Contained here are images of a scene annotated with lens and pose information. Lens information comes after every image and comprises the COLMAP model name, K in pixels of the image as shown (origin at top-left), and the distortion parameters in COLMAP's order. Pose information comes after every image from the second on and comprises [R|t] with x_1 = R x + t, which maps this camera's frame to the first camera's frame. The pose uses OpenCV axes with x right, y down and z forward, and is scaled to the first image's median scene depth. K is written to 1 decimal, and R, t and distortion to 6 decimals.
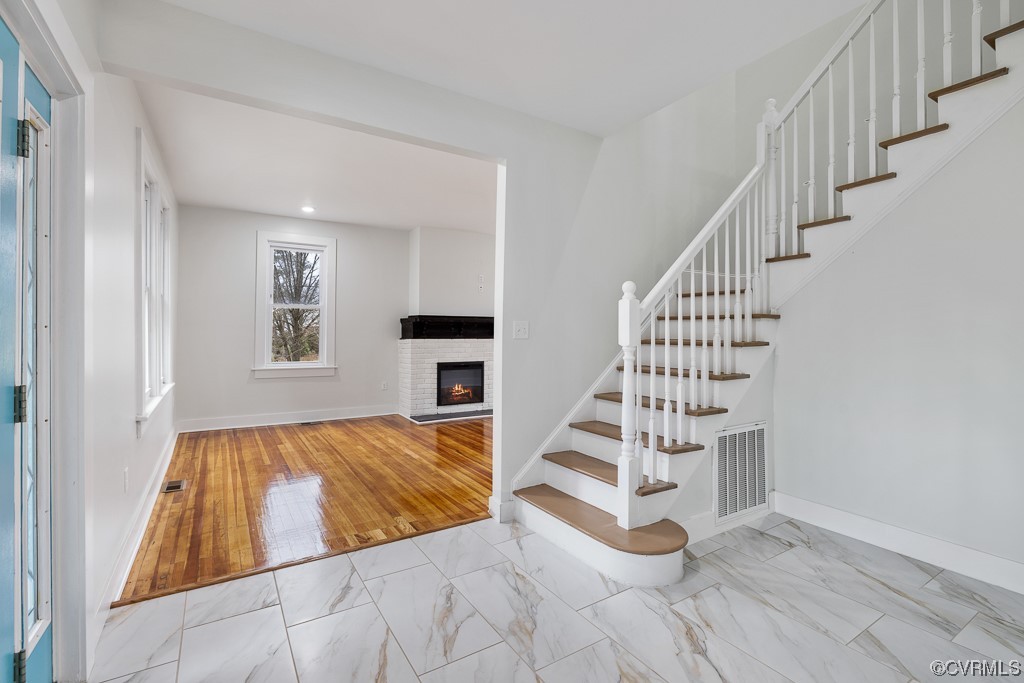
lens RADIAL K [[470.6, 0, 496.9], [0, 470.6, 325.2], [0, 0, 1]] dist [-0.004628, 0.000633]
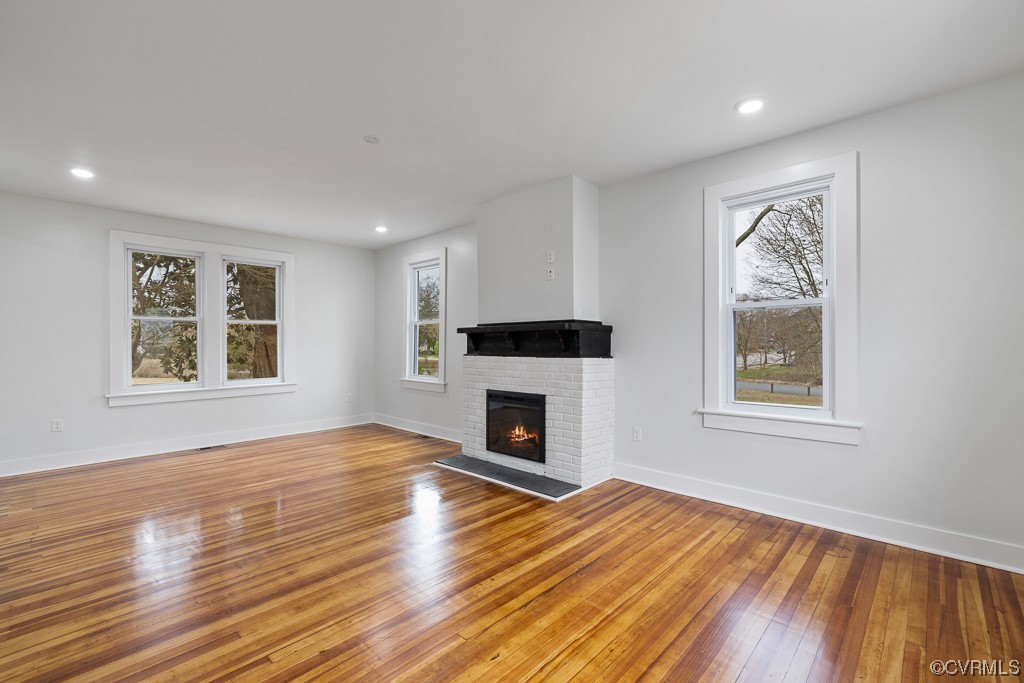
lens RADIAL K [[437.3, 0, 506.9], [0, 437.3, 346.5], [0, 0, 1]] dist [0.001415, -0.000703]
pose [[0.273909, -0.000161, -0.961756, 0.532575], [0.015217, 0.999876, 0.004166, 0.012490], [0.961635, -0.015776, 0.273877, 0.868130]]
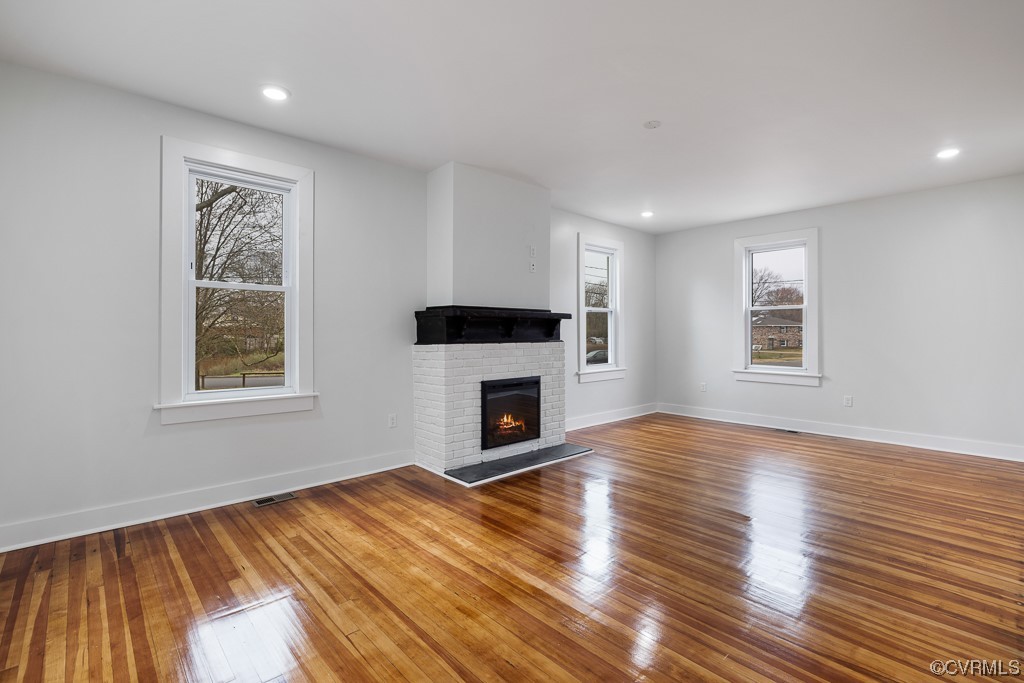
lens RADIAL K [[470.6, 0, 503.0], [0, 470.6, 332.5], [0, 0, 1]] dist [-0.004628, 0.000633]
pose [[0.981141, -0.003940, 0.193252, -0.224368], [0.001271, 0.999902, 0.013932, 0.005560], [-0.193288, -0.013424, 0.981050, 0.387149]]
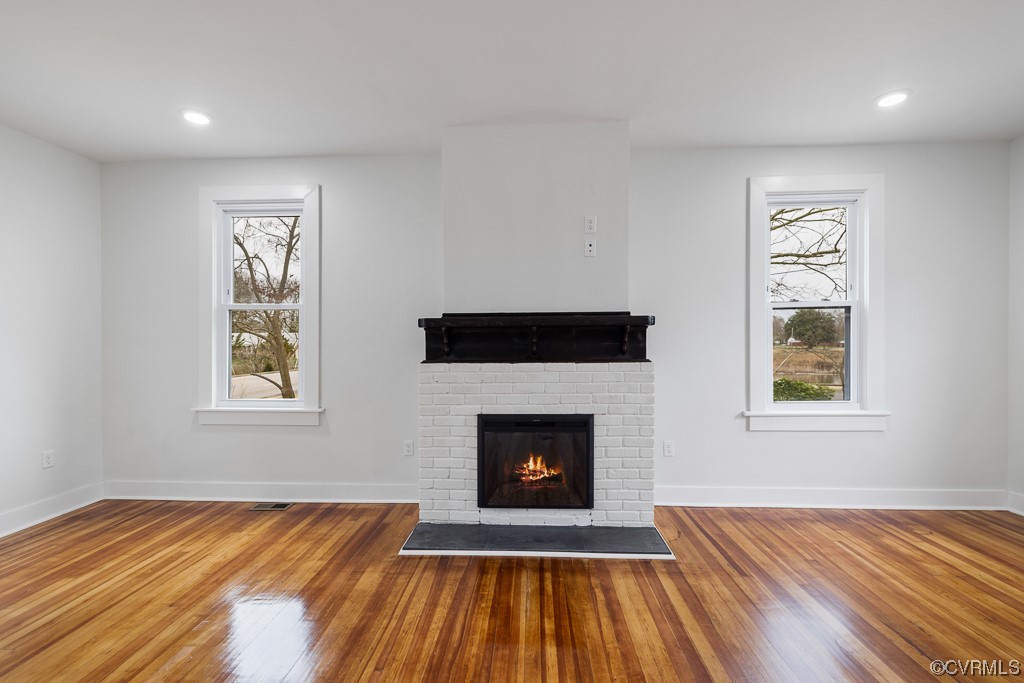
lens RADIAL K [[437.3, 0, 516.2], [0, 437.3, 352.0], [0, 0, 1]] dist [0.001415, -0.000703]
pose [[0.832758, -0.000273, -0.553638, 0.147046], [0.016275, 0.999580, 0.023987, 0.008794], [0.553399, -0.028986, 0.832412, 0.678808]]
